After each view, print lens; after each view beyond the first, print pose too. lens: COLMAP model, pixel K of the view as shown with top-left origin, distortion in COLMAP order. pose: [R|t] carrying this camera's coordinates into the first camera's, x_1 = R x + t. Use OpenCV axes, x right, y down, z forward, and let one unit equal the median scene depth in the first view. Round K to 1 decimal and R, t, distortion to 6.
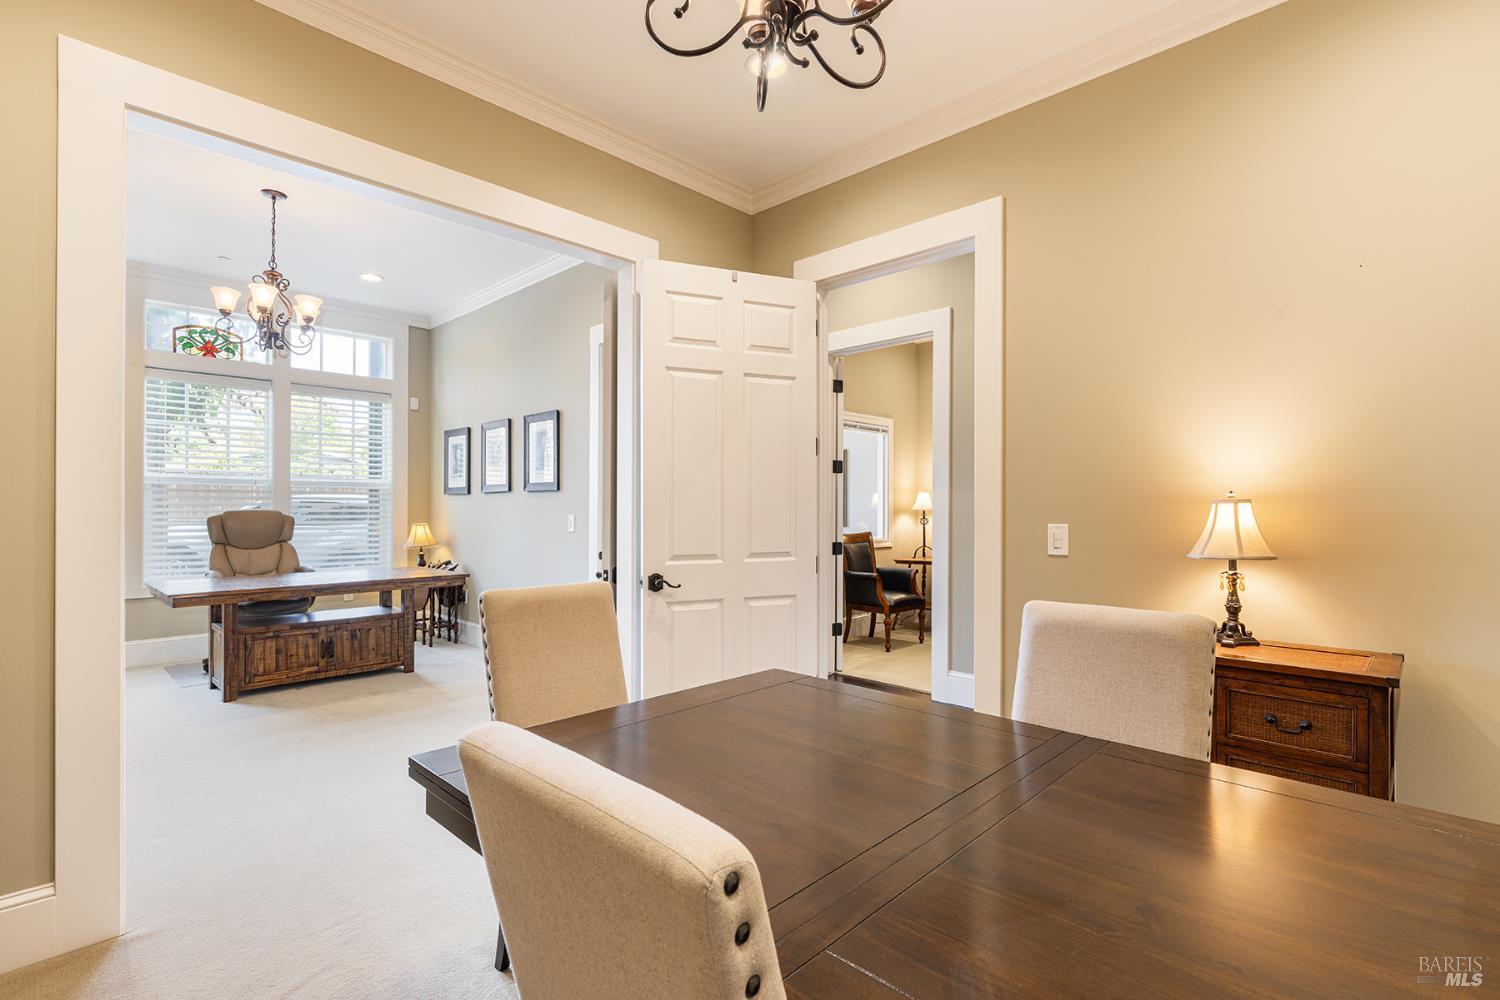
lens RADIAL K [[706.2, 0, 760.6], [0, 706.2, 504.1], [0, 0, 1]] dist [-0.000175, 0.000321]
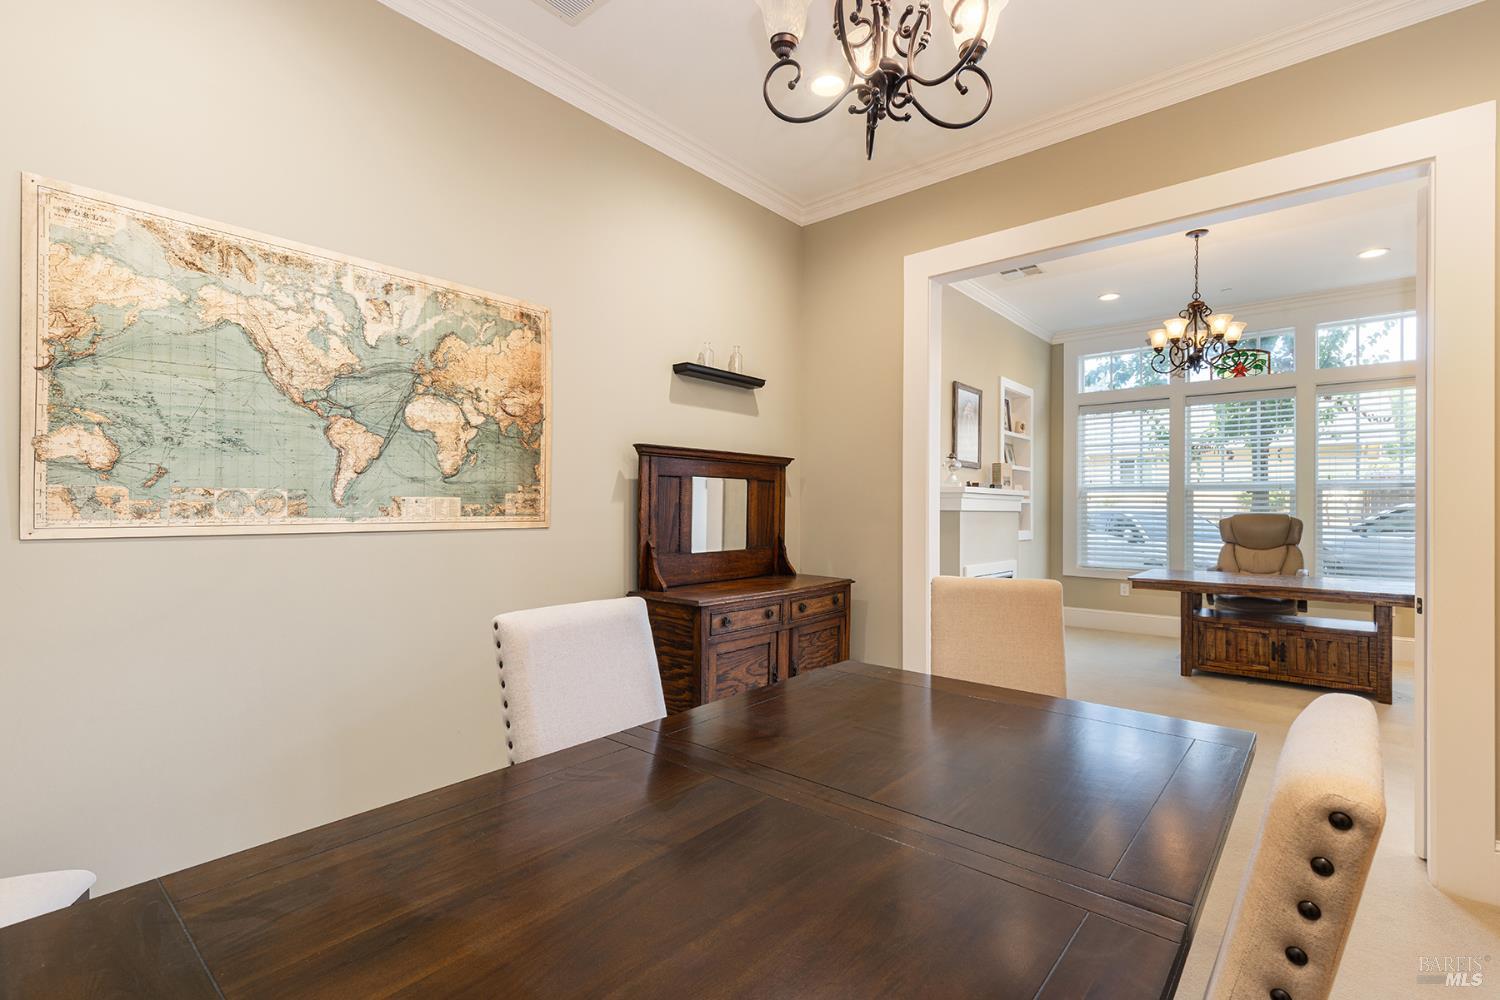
lens RADIAL K [[682.6, 0, 760.7], [0, 682.6, 506.0], [0, 0, 1]] dist [0.012401, -0.001342]
pose [[0.071081, -0.003408, -0.997465, 0.272492], [0.001058, 0.999994, -0.003342, 0.000081], [0.997470, -0.000818, 0.071085, 0.172848]]
